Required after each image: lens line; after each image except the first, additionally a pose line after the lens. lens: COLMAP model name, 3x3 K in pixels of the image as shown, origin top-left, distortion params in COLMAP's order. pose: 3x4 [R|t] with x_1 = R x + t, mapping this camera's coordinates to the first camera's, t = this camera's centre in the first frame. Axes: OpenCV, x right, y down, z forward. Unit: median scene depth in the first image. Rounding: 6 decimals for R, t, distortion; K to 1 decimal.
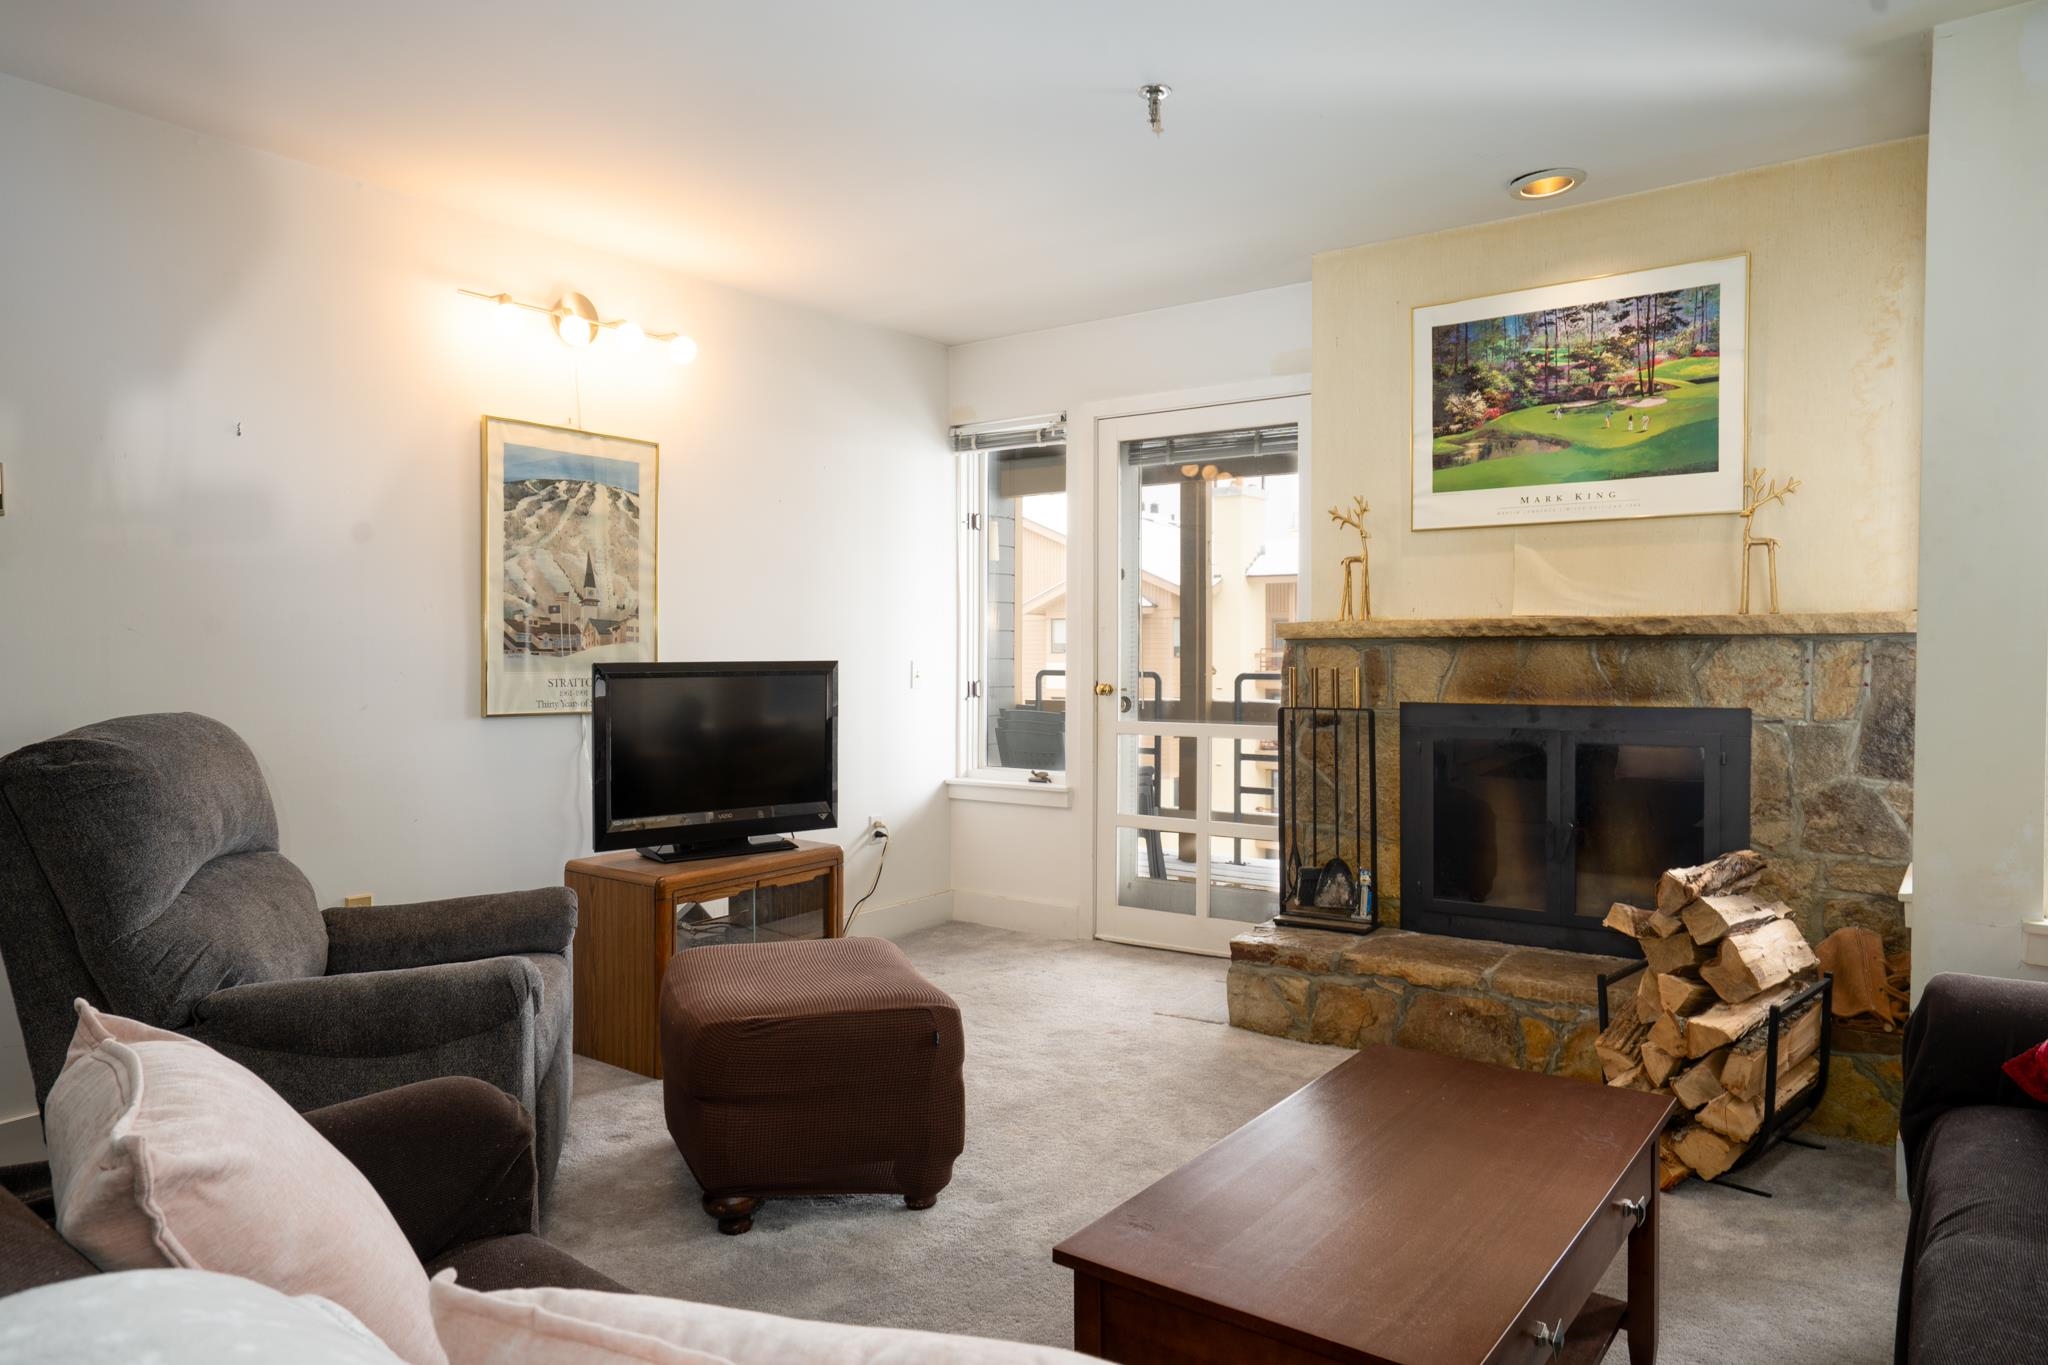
lens RADIAL K [[1321.0, 0, 1008.9], [0, 1321.0, 691.4], [0, 0, 1]] dist [-0.009284, -0.004013]
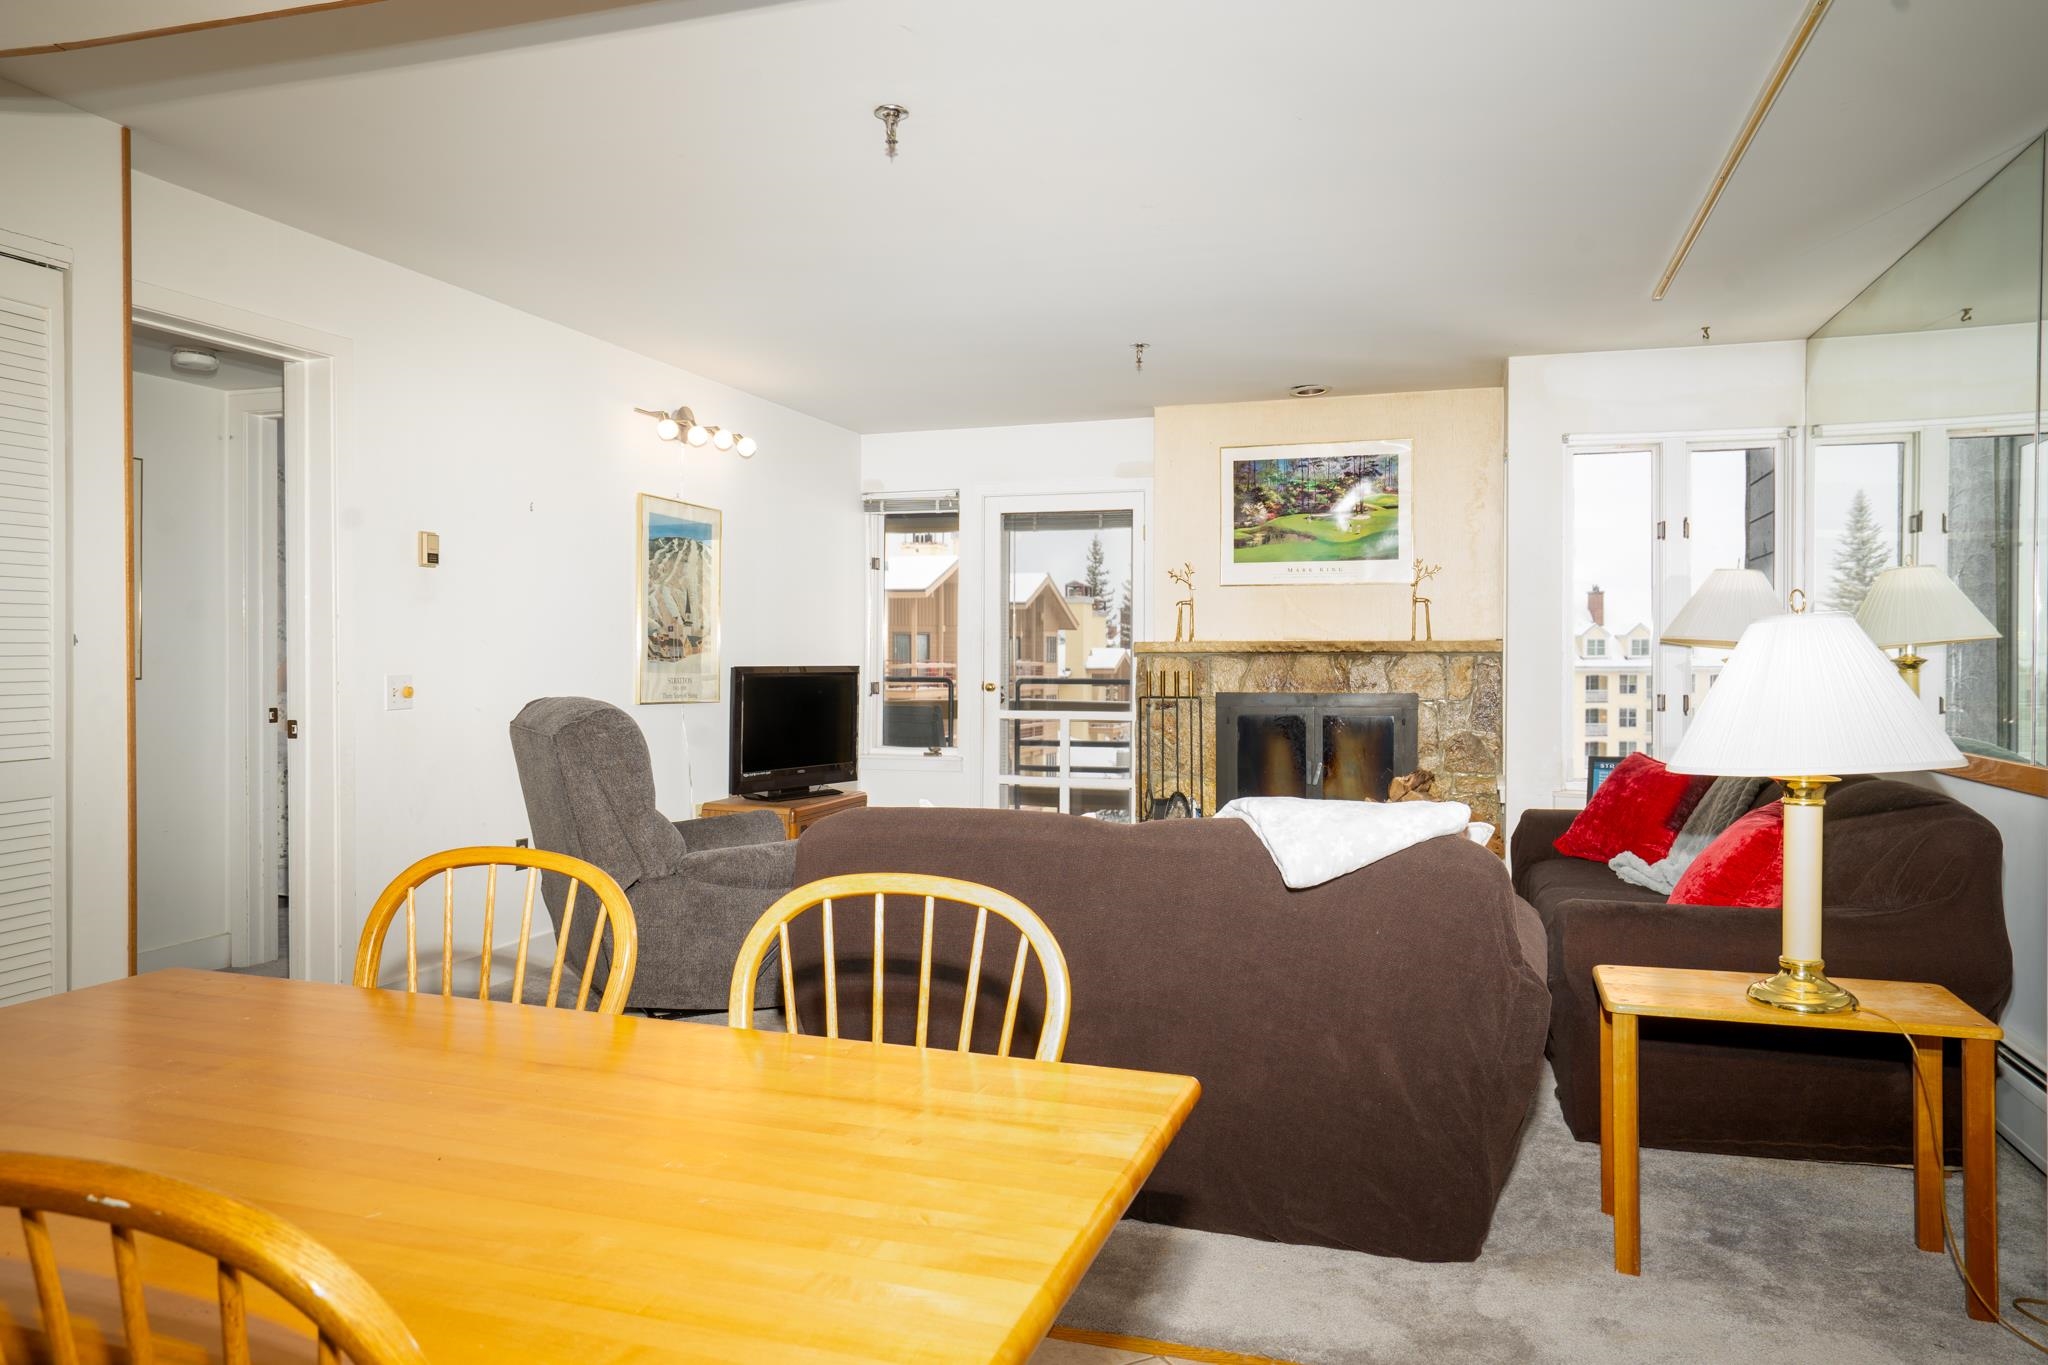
lens RADIAL K [[1321.0, 0, 1030.9], [0, 1321.0, 671.3], [0, 0, 1]] dist [-0.009284, -0.004013]
pose [[0.952994, 0.001210, 0.302986, -0.416263], [0.005947, 0.999725, -0.022698, 0.018151], [-0.302930, 0.023432, 0.952725, -0.474608]]
